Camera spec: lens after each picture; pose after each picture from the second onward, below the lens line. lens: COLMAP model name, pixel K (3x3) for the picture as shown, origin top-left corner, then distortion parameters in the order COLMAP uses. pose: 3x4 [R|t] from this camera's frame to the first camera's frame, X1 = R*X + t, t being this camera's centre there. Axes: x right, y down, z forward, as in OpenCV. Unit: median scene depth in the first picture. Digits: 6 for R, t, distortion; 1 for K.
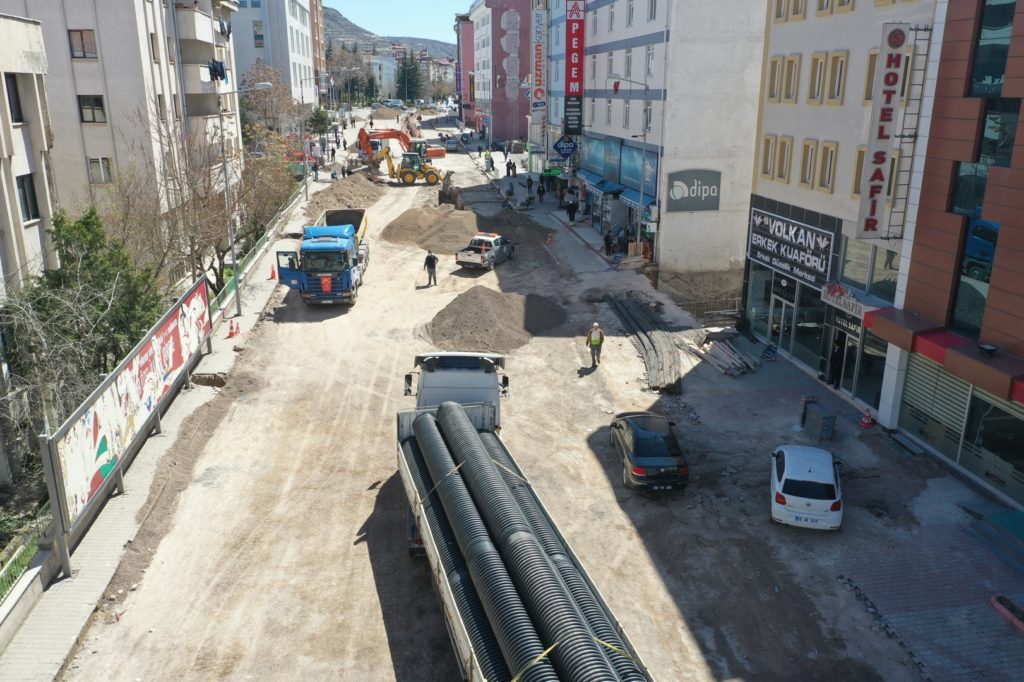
lens RADIAL K [[817.8, 0, 514.2], [0, 817.8, 342.1], [0, 0, 1]] dist [0.000050, -0.008595]
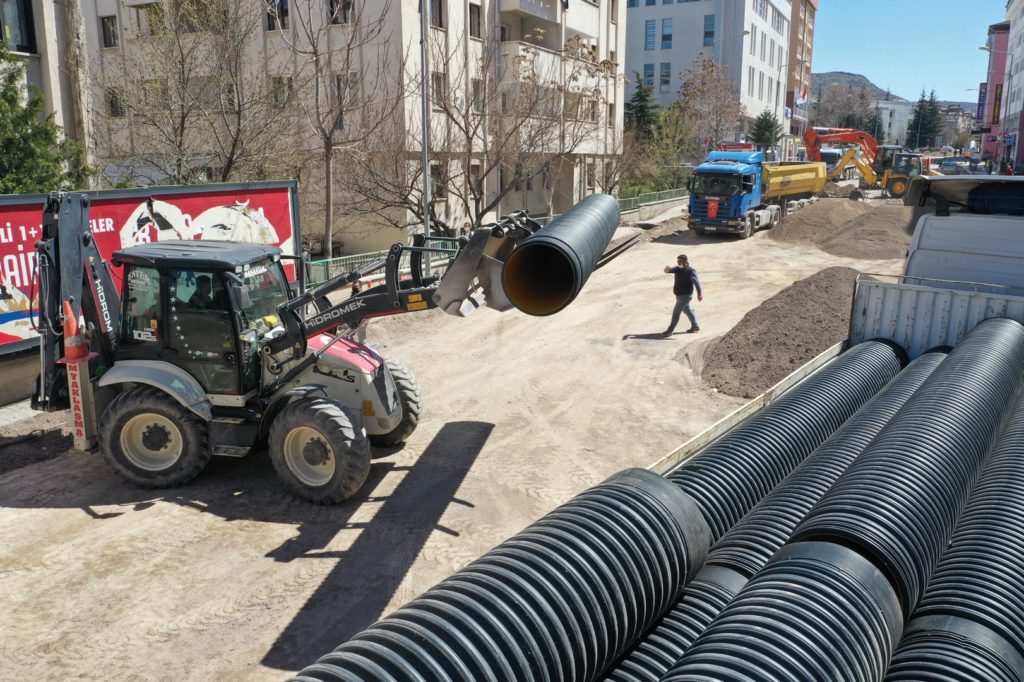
lens RADIAL K [[817.8, 0, 510.7], [0, 817.8, 339.0], [0, 0, 1]] dist [0.000050, -0.008595]
pose [[0.829098, 0.117264, -0.546668, 0.034536], [-0.162092, 0.986180, -0.034292, 0.009497], [0.535092, 0.117042, 0.836647, 0.332820]]
